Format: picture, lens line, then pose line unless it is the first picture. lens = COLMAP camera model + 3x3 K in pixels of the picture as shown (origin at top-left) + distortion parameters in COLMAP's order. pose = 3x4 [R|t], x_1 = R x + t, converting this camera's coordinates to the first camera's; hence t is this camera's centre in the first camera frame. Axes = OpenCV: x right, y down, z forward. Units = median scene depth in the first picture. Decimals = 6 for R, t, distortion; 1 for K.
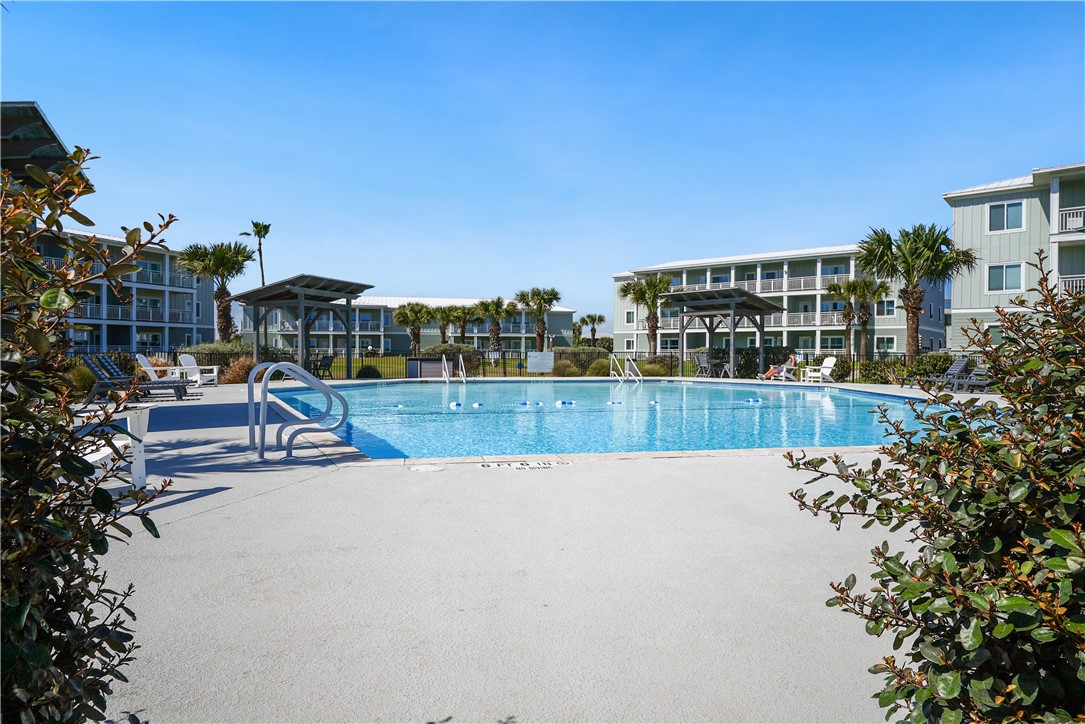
lens RADIAL K [[659.9, 0, 542.3], [0, 659.9, 360.7], [0, 0, 1]] dist [0.005074, 0.002129]
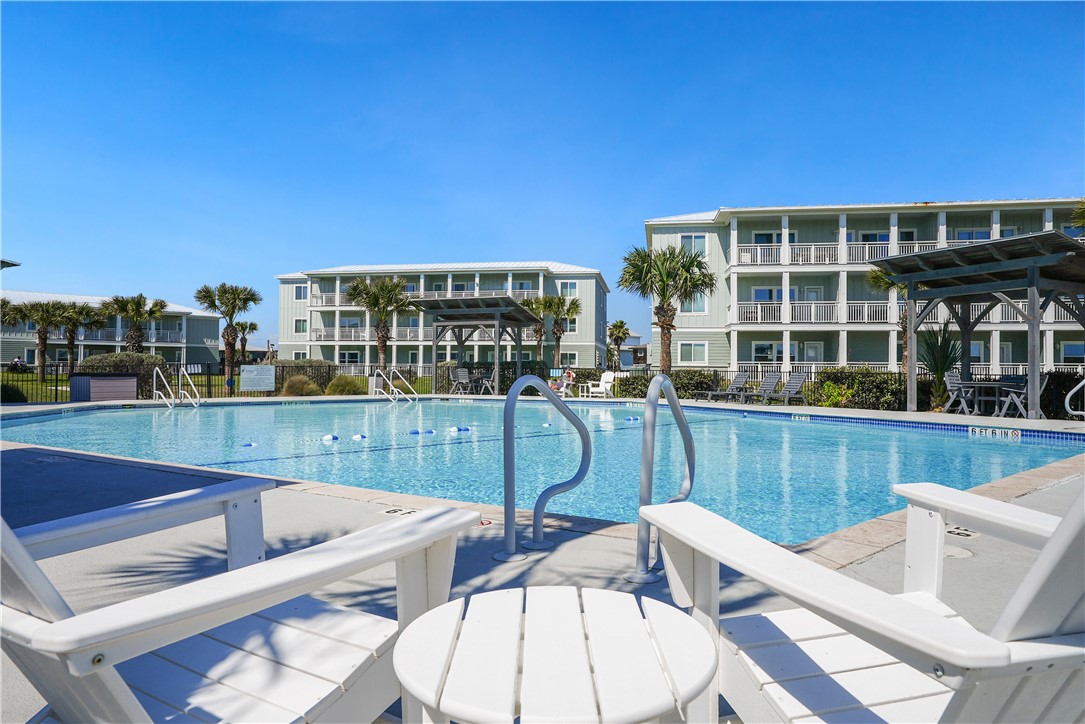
lens RADIAL K [[714.5, 0, 542.5], [0, 714.5, 363.0], [0, 0, 1]] dist [-0.003998, -0.000069]
pose [[0.869284, 0.007454, 0.494257, -0.123881], [0.001778, 0.999833, -0.018207, 0.000341], [-0.494310, 0.016706, 0.869125, 0.084103]]
